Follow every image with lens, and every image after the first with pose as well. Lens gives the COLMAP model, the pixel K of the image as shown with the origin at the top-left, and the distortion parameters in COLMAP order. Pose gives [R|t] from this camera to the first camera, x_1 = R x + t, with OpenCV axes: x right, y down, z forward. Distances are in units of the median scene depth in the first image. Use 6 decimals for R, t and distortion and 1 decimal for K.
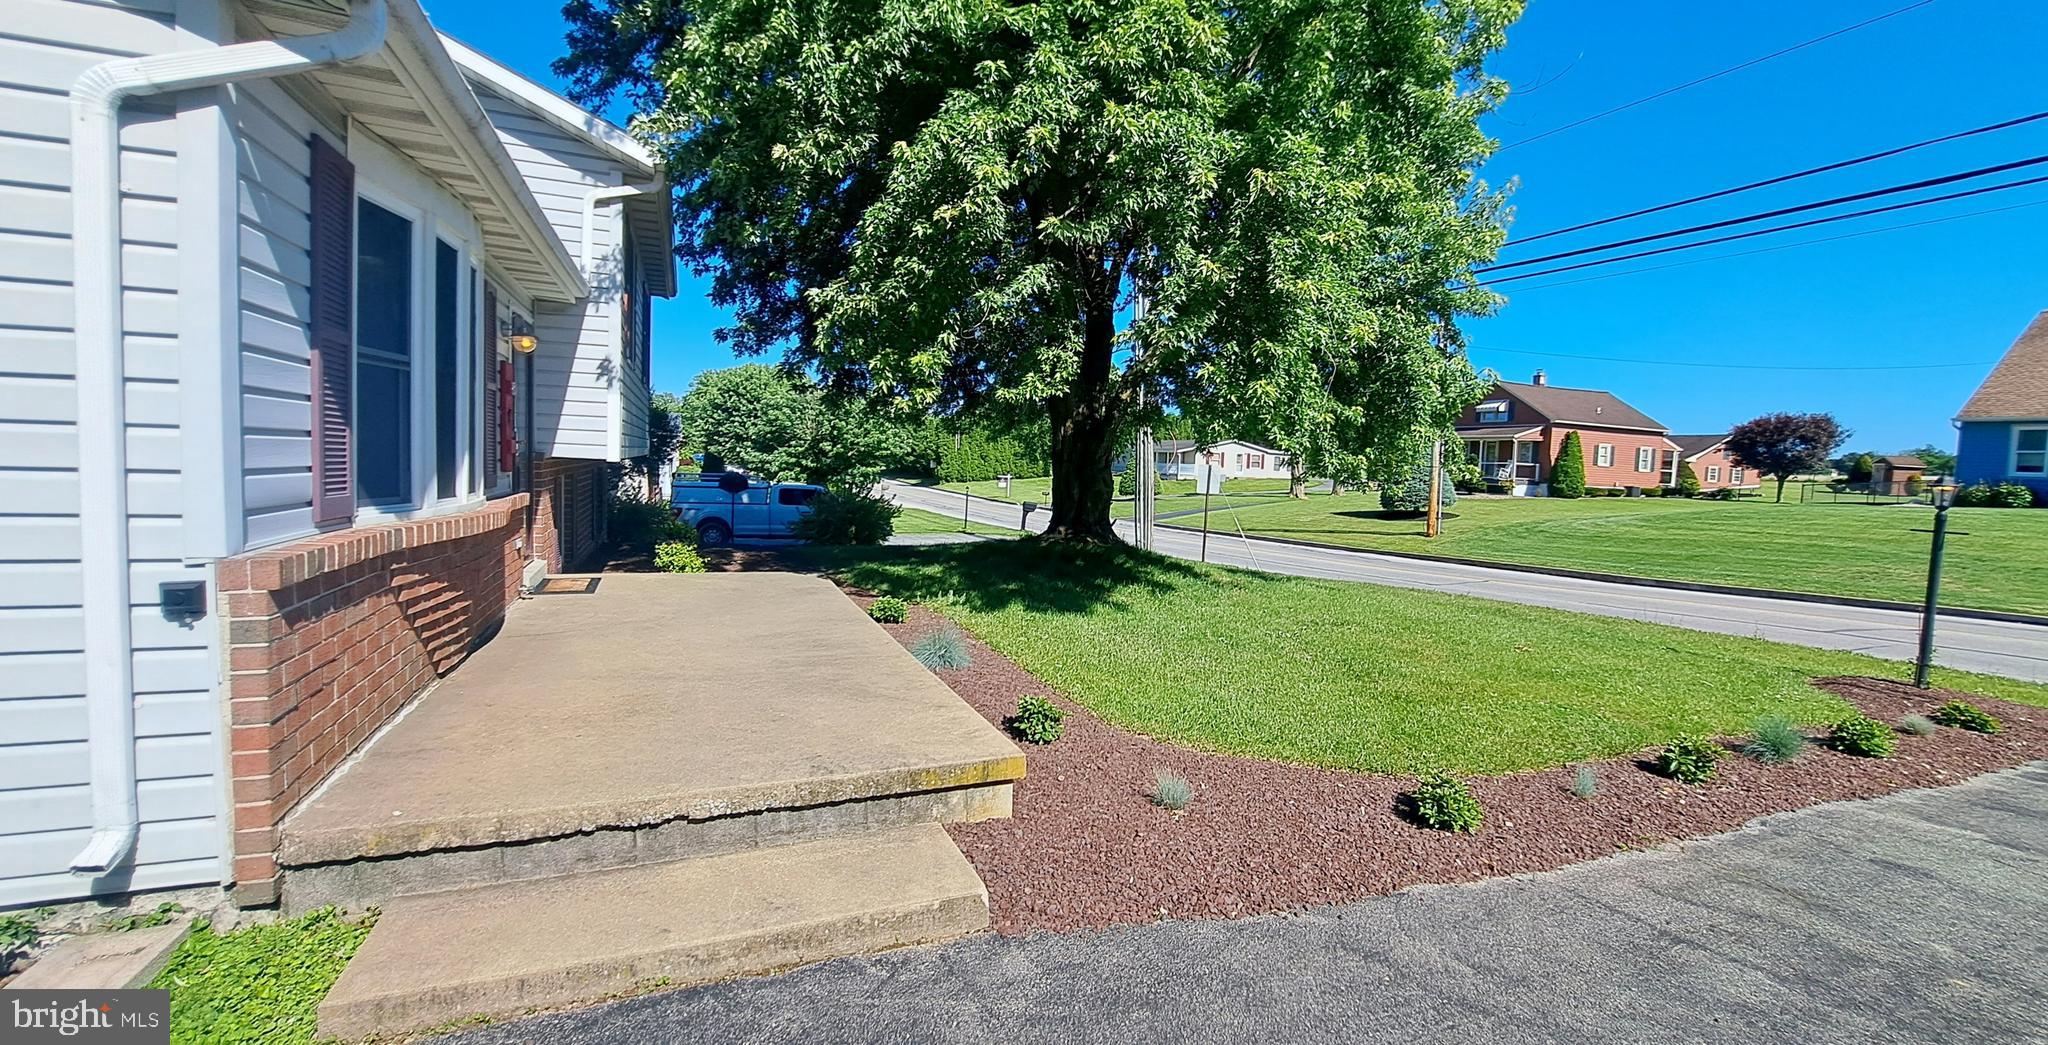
lens RADIAL K [[857.1, 0, 1024.8], [0, 857.1, 518.0], [0, 0, 1]] dist [0.000355, 0.000015]
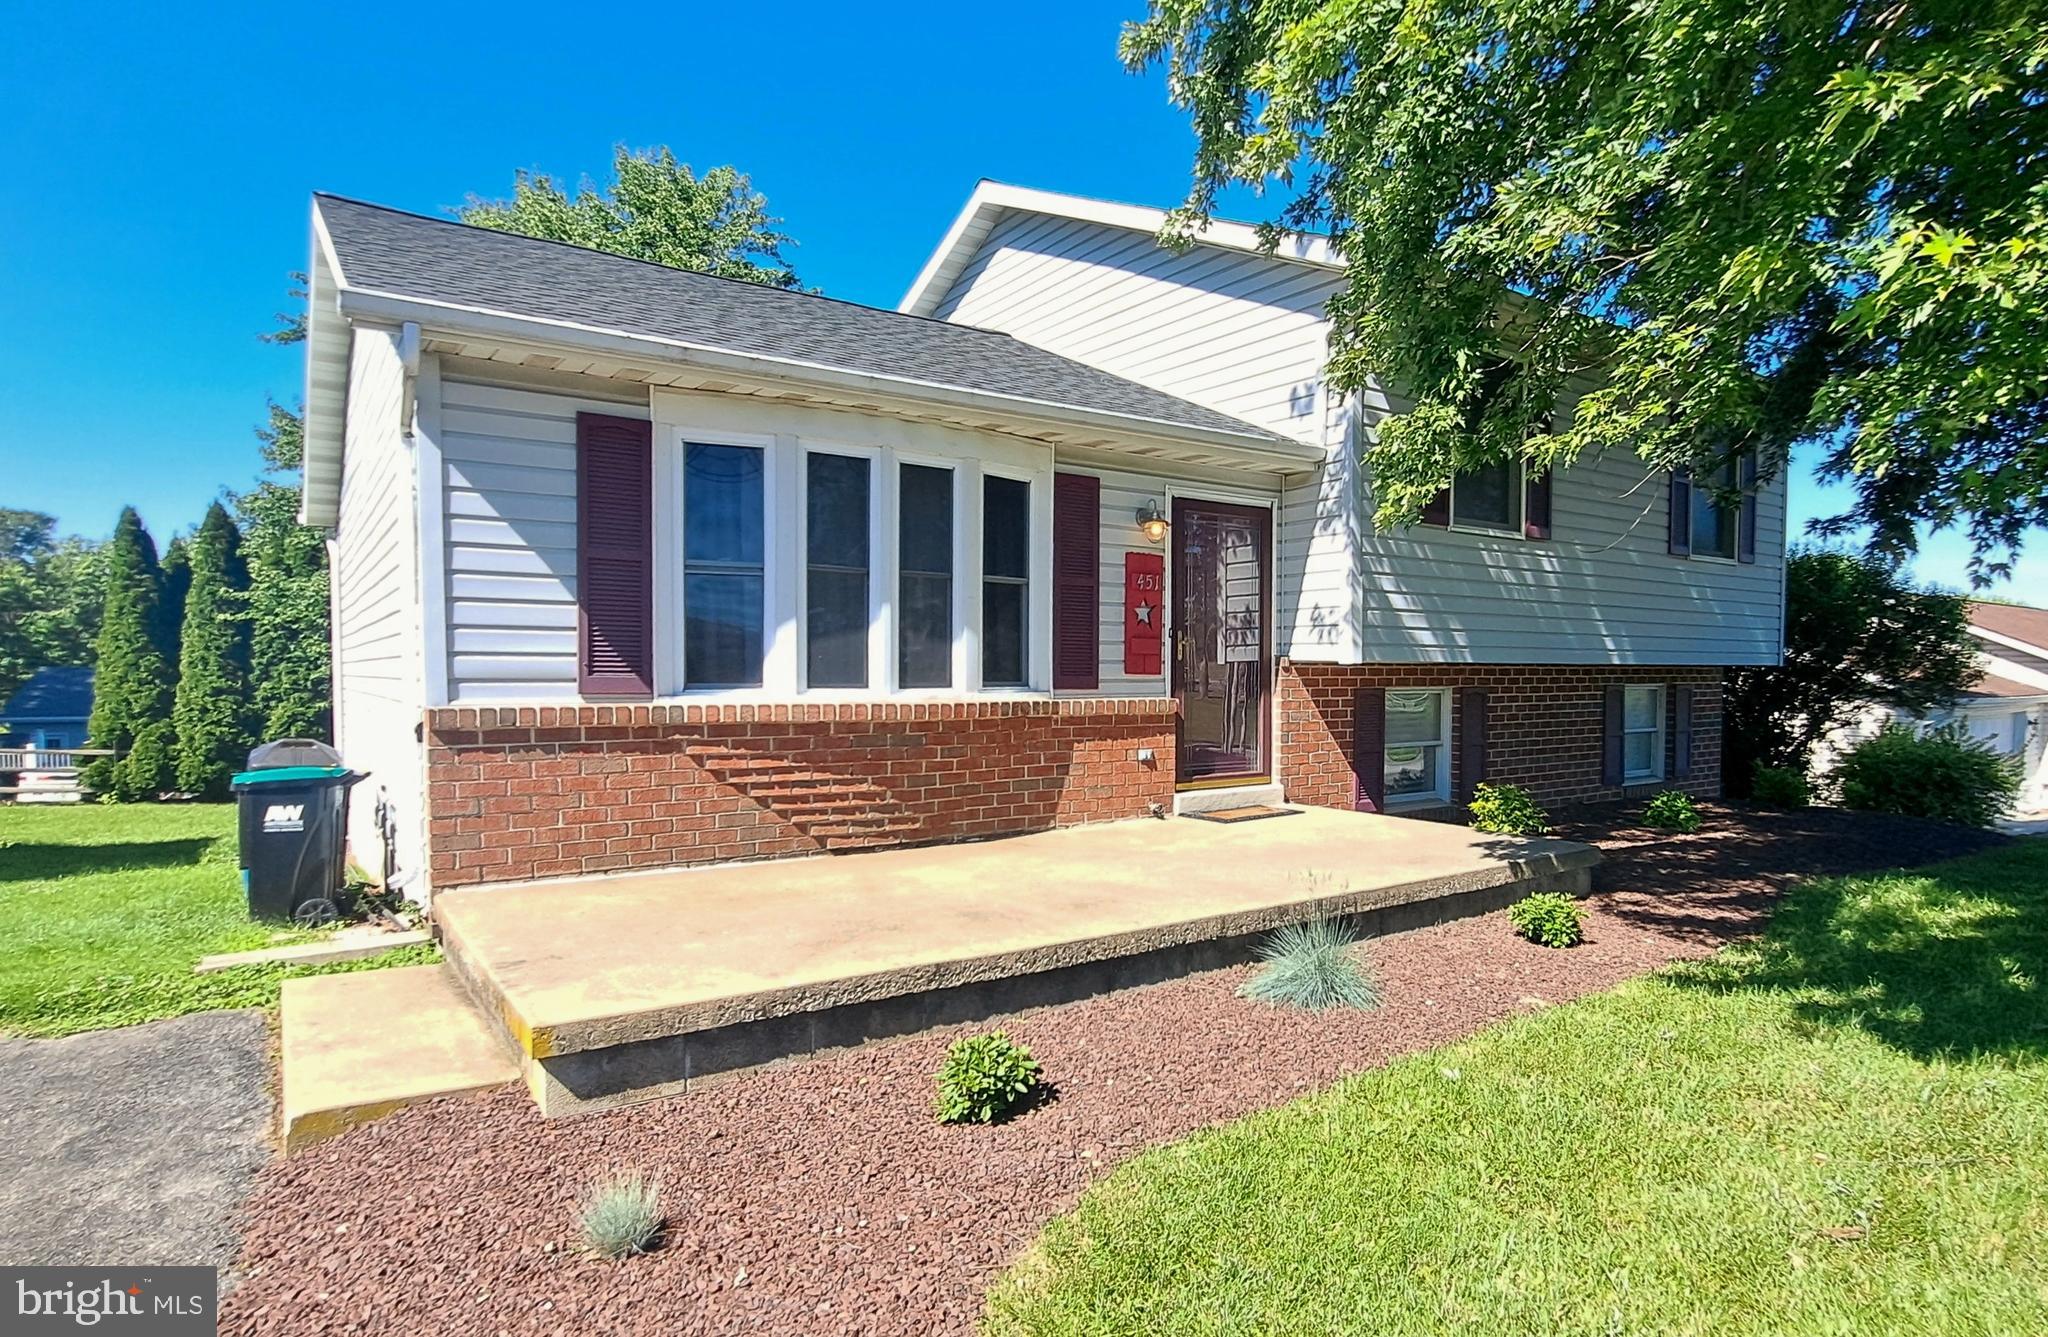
lens RADIAL K [[1127.6, 0, 1050.3], [0, 1127.6, 712.1], [0, 0, 1]] dist [-0.001005, -0.002361]
pose [[0.232218, -0.001404, -0.972663, 0.901409], [-0.057692, 0.998219, -0.015215, 0.014883], [0.970951, 0.059648, 0.231723, 1.092306]]
